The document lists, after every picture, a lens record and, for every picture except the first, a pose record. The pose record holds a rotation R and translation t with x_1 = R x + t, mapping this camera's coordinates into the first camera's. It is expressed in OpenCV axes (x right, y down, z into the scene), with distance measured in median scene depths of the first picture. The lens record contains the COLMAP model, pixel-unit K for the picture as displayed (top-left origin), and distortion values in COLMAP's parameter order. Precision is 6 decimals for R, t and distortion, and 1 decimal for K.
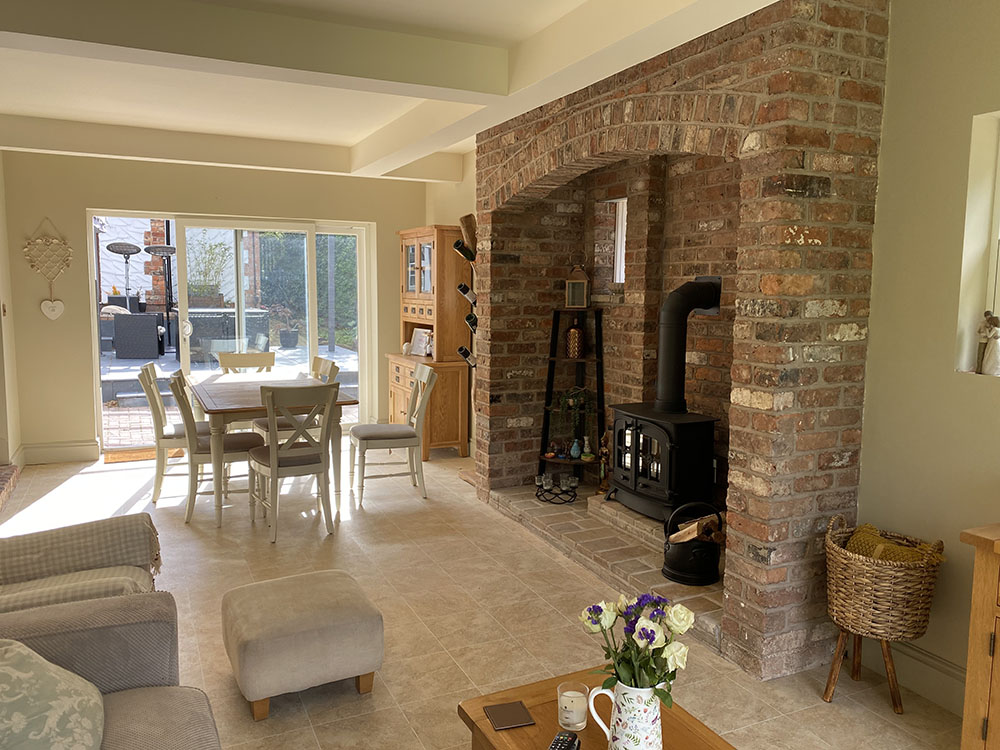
lens RADIAL K [[760.3, 0, 500.0], [0, 760.3, 375.0], [0, 0, 1]] dist [0.001854, 0.000266]
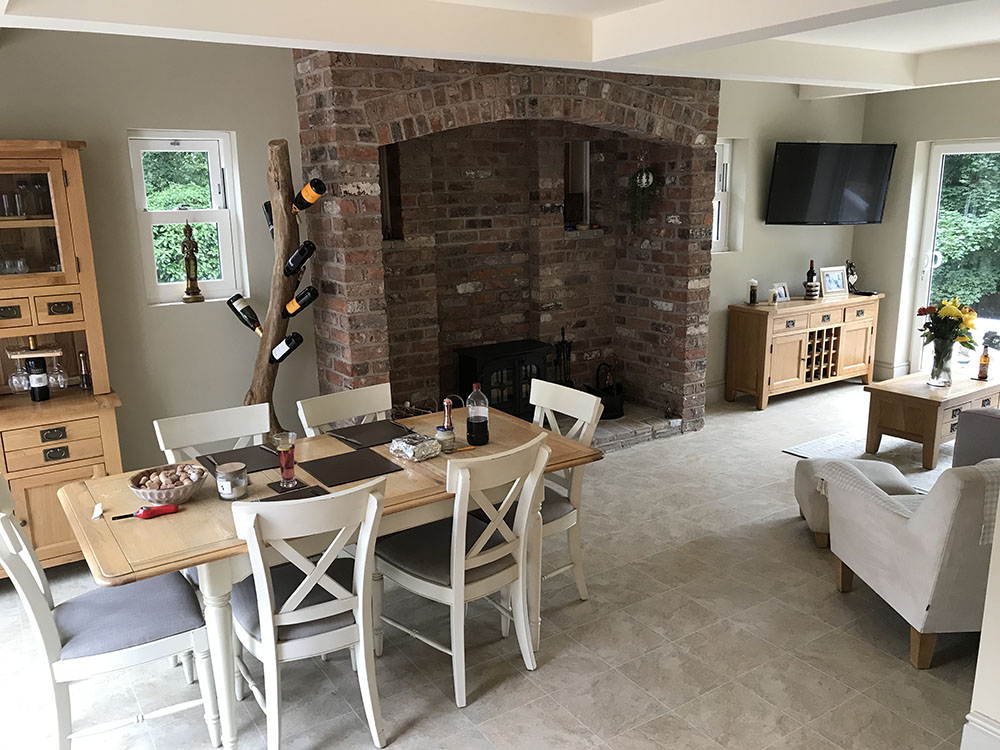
lens RADIAL K [[817.8, 0, 500.0], [0, 817.8, 375.0], [0, 0, 1]] dist [0.098952, -0.242537]
pose [[-0.141767, -0.232686, 0.962164, -1.088731], [0.130179, 0.959157, 0.251139, -0.222208], [-0.981303, 0.160856, -0.105686, 1.202948]]
